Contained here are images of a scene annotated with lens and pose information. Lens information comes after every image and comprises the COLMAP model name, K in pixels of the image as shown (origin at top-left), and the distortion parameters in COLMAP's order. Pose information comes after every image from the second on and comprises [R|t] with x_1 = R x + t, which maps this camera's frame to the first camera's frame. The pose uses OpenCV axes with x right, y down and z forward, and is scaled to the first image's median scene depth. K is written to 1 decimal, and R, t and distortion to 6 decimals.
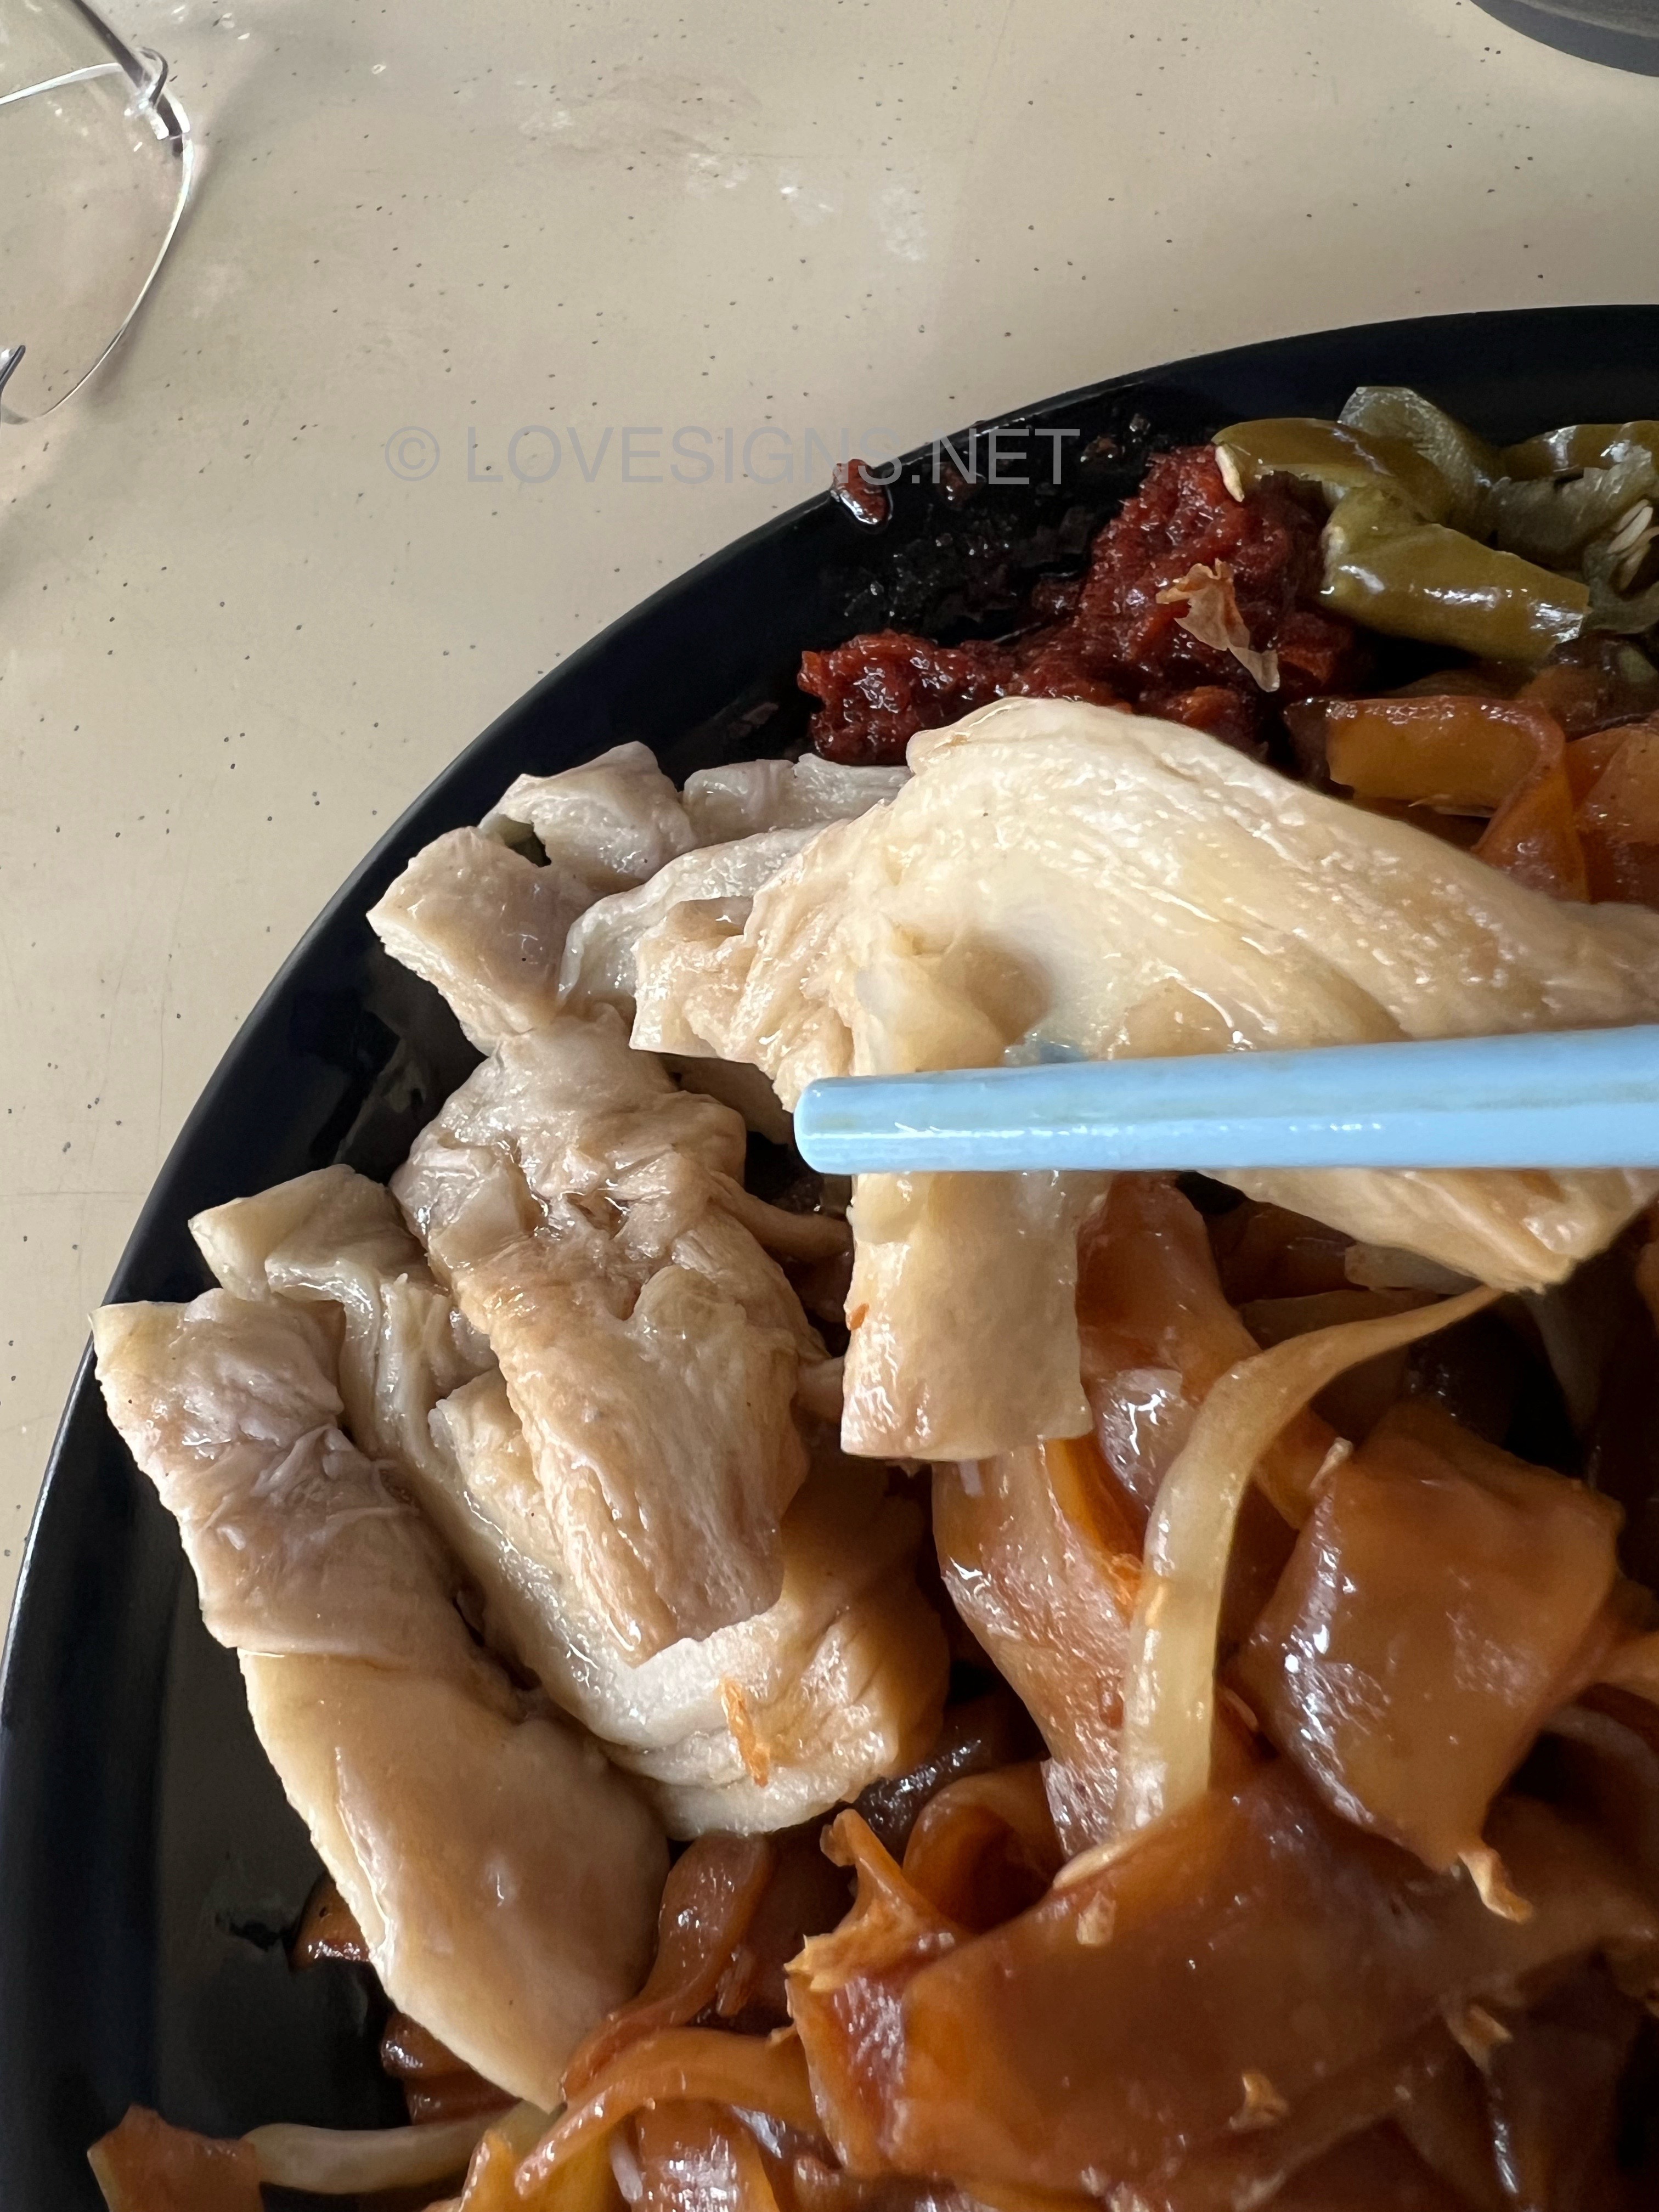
lens RADIAL K [[1930.1, 0, 830.2], [0, 1930.1, 935.9], [0, 0, 1]] dist [-0.000116, -0.017953]
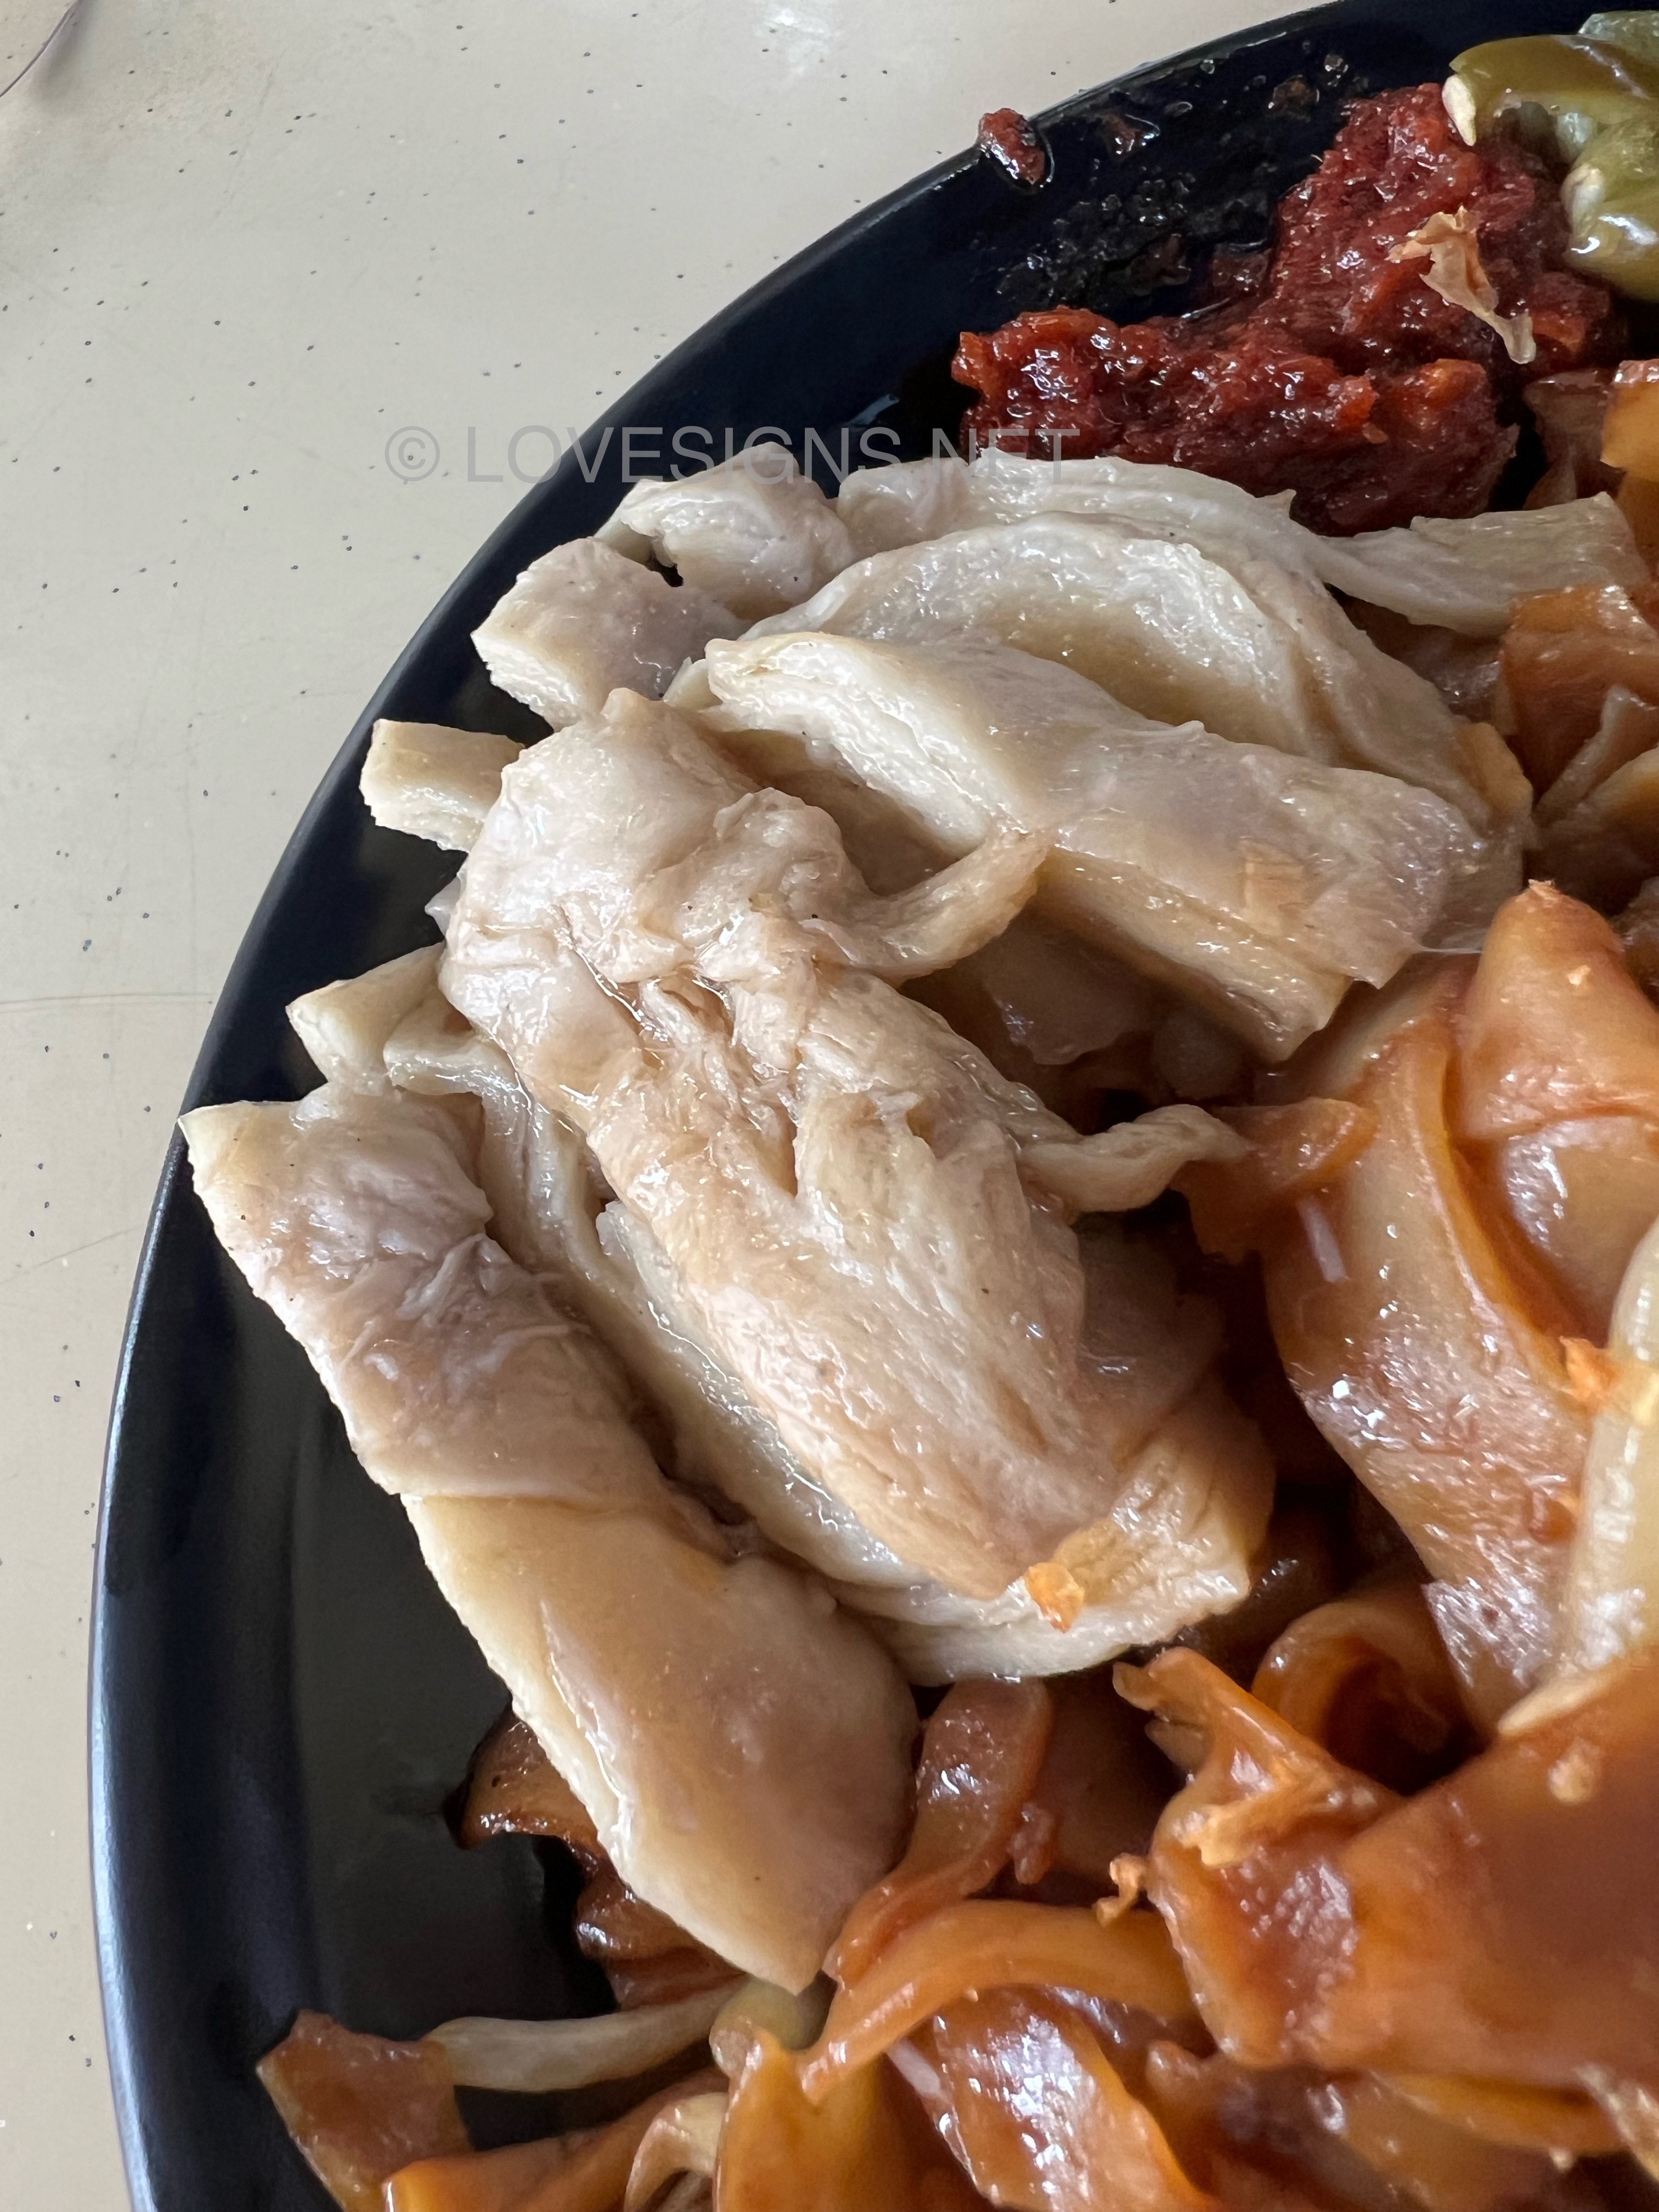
lens RADIAL K [[1930.1, 0, 830.2], [0, 1930.1, 935.9], [0, 0, 1]] dist [-0.000116, -0.017953]
pose [[0.998194, -0.026723, 0.053805, -0.148335], [0.021834, 0.995749, 0.089478, 0.048735], [-0.055967, -0.088141, 0.994534, 0.153411]]
